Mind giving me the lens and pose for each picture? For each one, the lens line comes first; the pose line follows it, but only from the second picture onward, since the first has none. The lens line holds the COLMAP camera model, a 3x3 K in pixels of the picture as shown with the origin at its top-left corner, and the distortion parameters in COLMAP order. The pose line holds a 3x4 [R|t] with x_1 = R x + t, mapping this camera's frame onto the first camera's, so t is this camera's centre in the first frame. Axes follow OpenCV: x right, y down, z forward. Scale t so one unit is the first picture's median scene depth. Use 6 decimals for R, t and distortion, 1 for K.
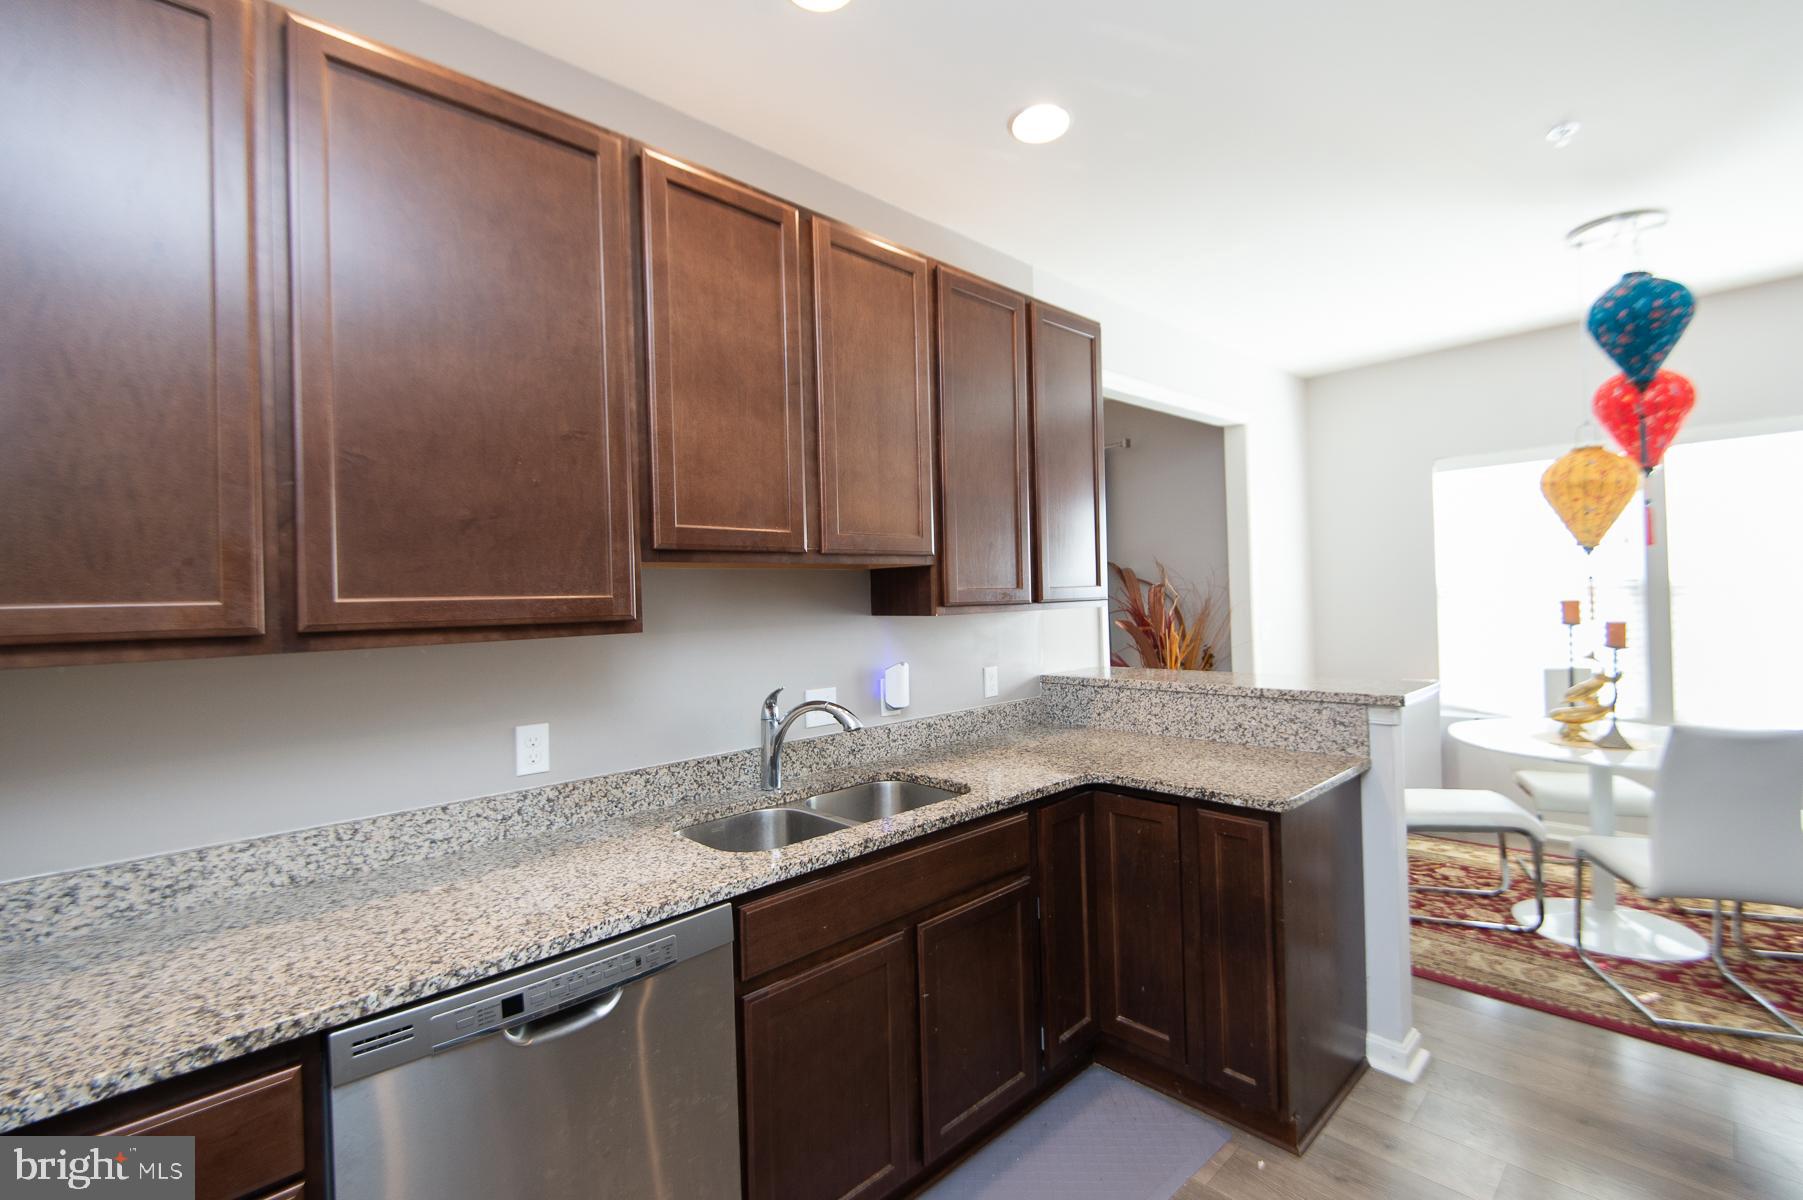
lens RADIAL K [[790.9, 0, 913.0], [0, 790.9, 593.9], [0, 0, 1]] dist [0.047861, -0.026912]
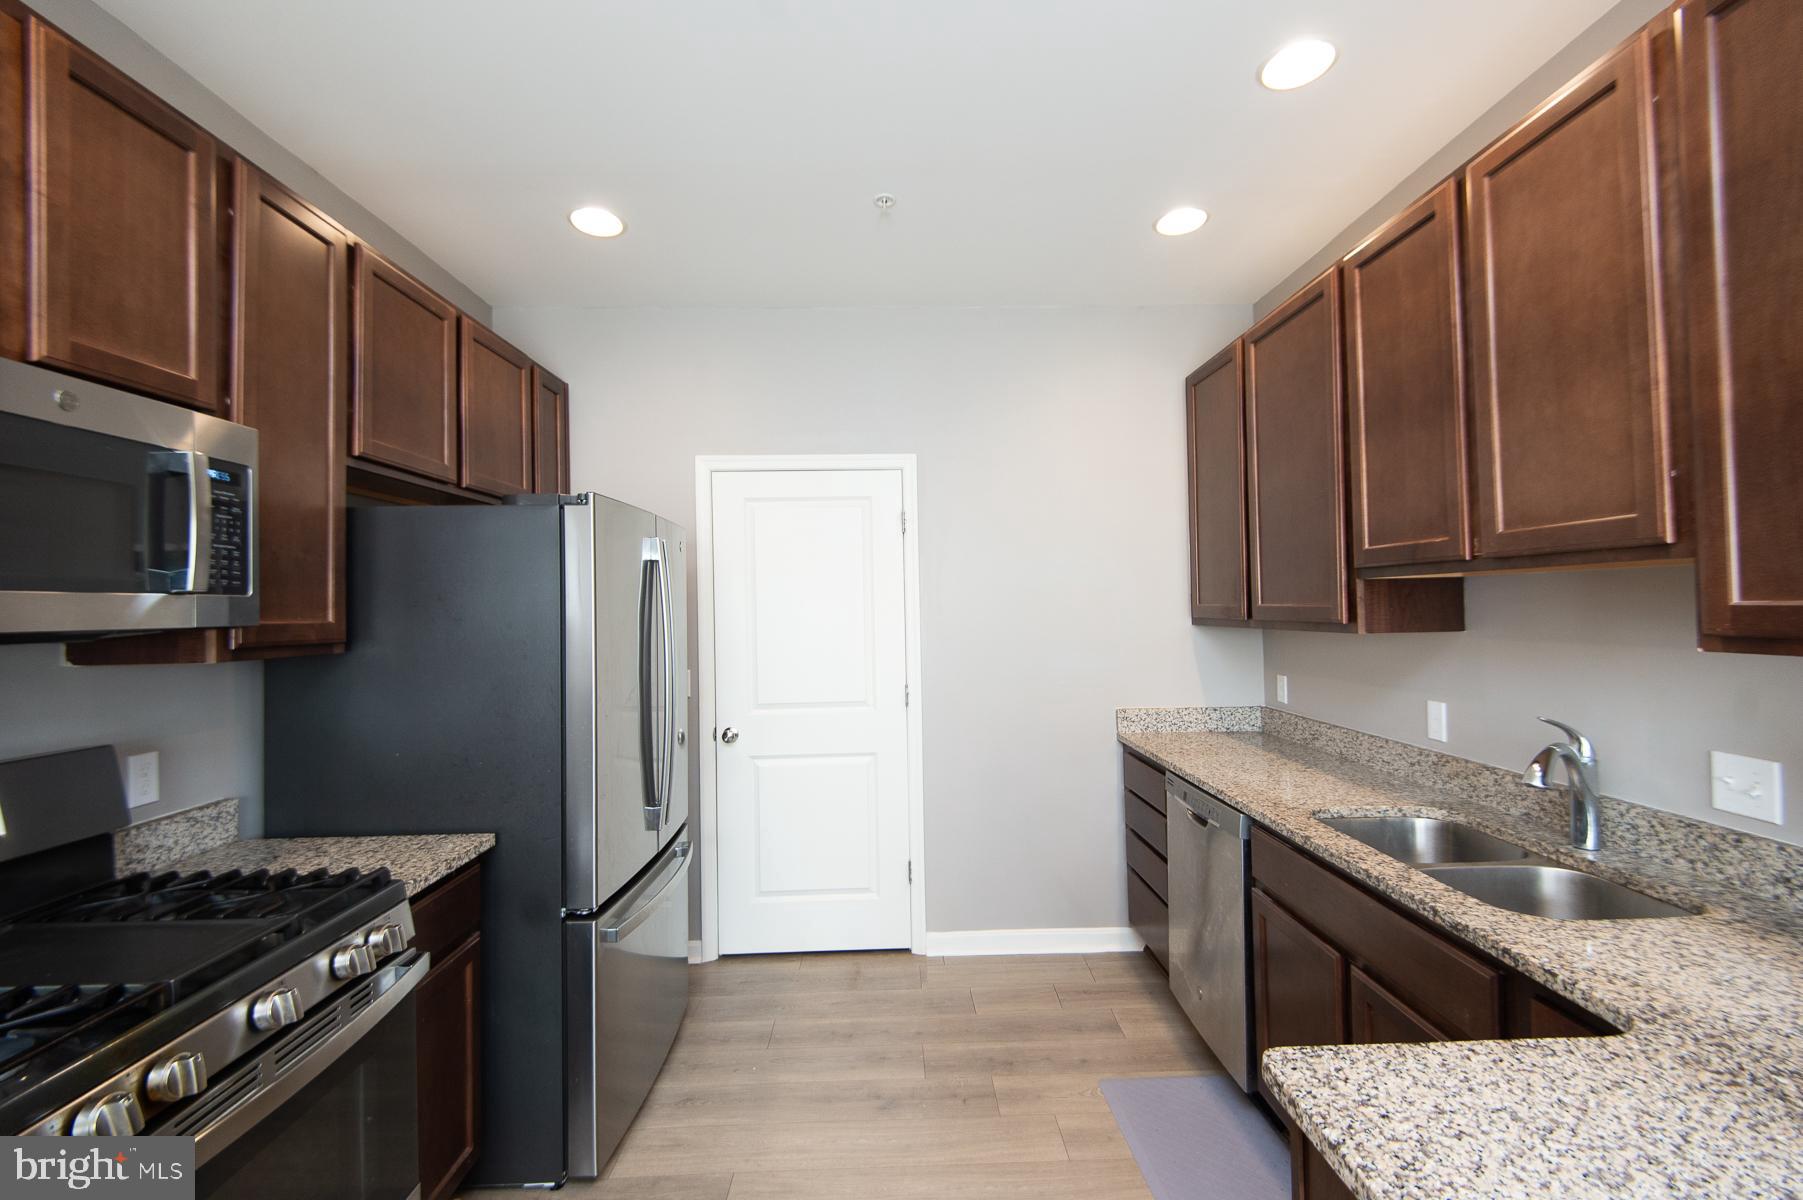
lens RADIAL K [[790.9, 0, 913.0], [0, 790.9, 593.9], [0, 0, 1]] dist [0.047861, -0.026912]
pose [[-0.668803, 0.027203, -0.742942, 0.955135], [0.038721, 0.999249, 0.001731, -0.039548], [0.742431, -0.027610, -0.669354, 1.155412]]
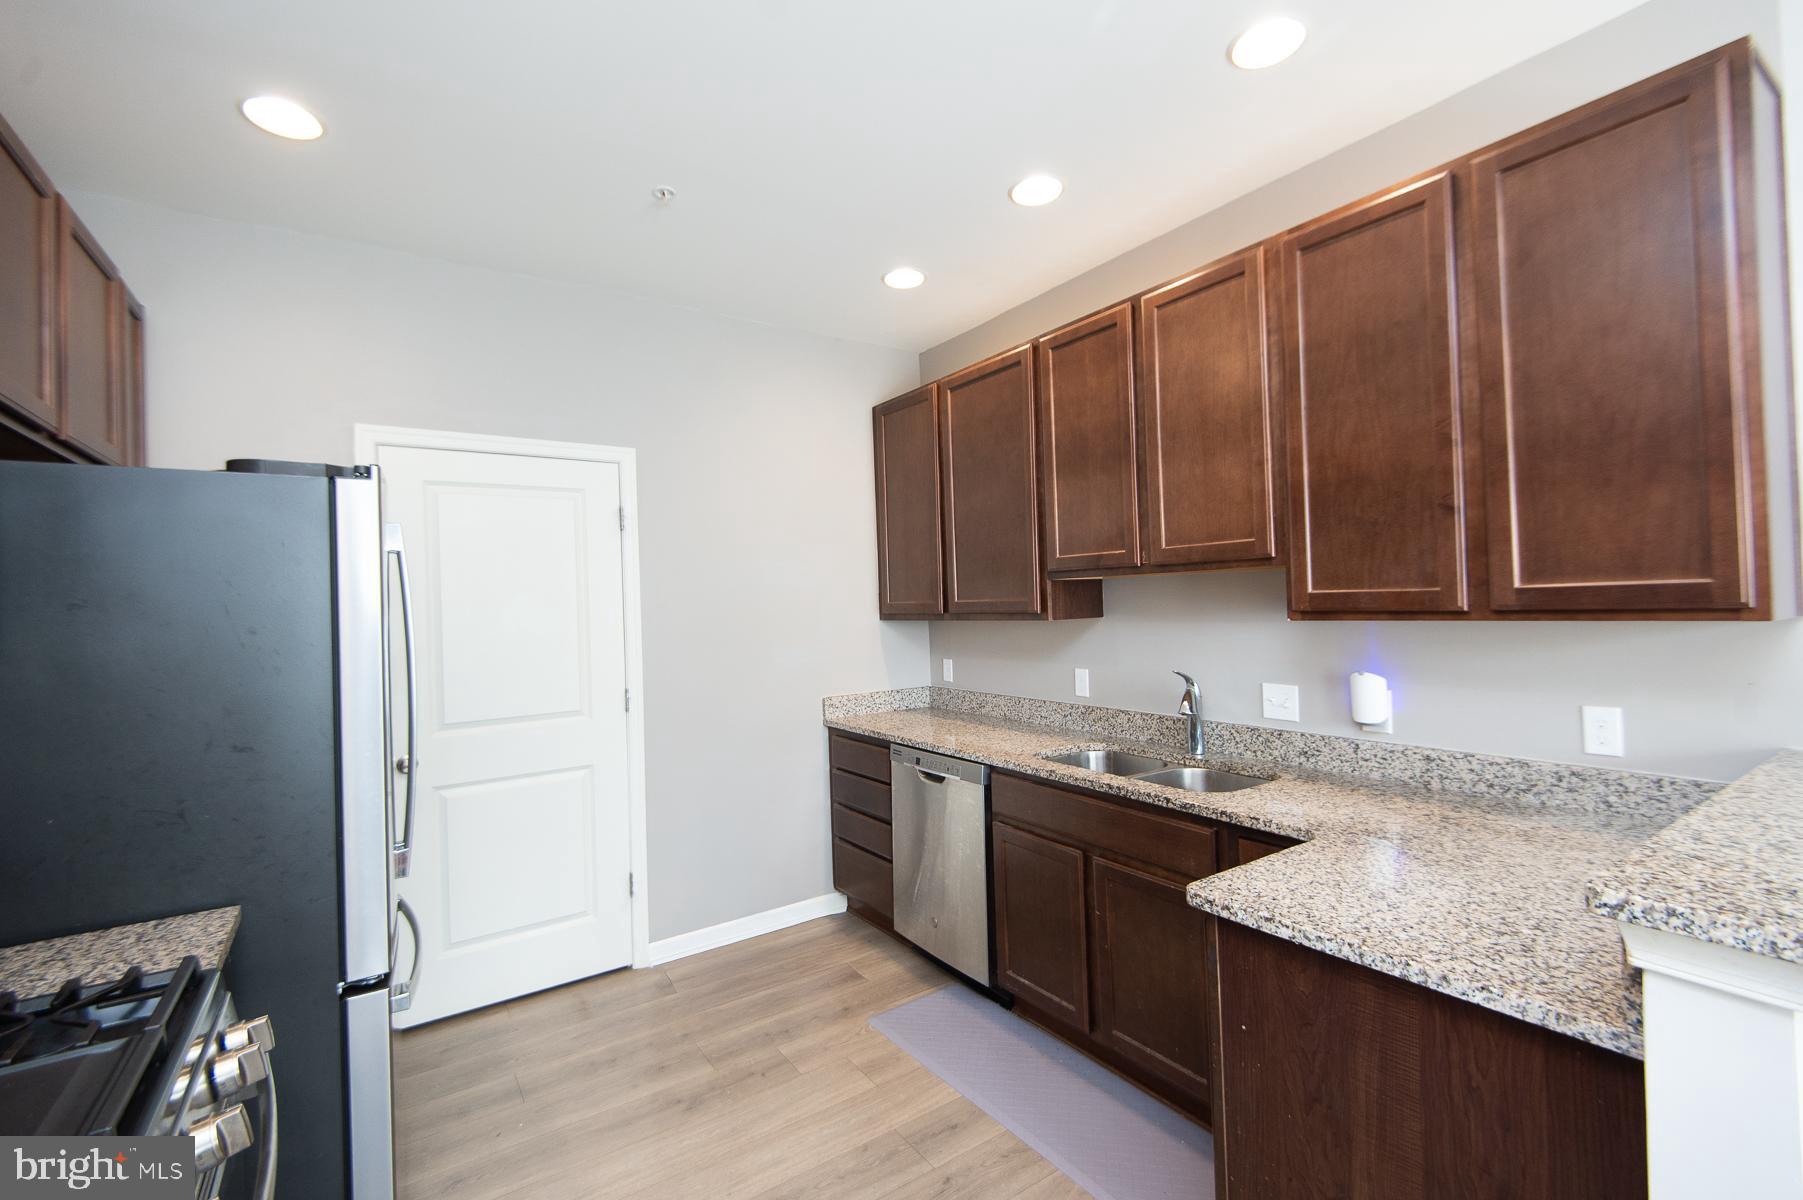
lens RADIAL K [[790.9, 0, 913.0], [0, 790.9, 593.9], [0, 0, 1]] dist [0.047861, -0.026912]
pose [[-0.157498, 0.022816, -0.987256, 1.215536], [0.037785, 0.999140, 0.017063, -0.042625], [0.986796, -0.034617, -0.158225, 0.851109]]
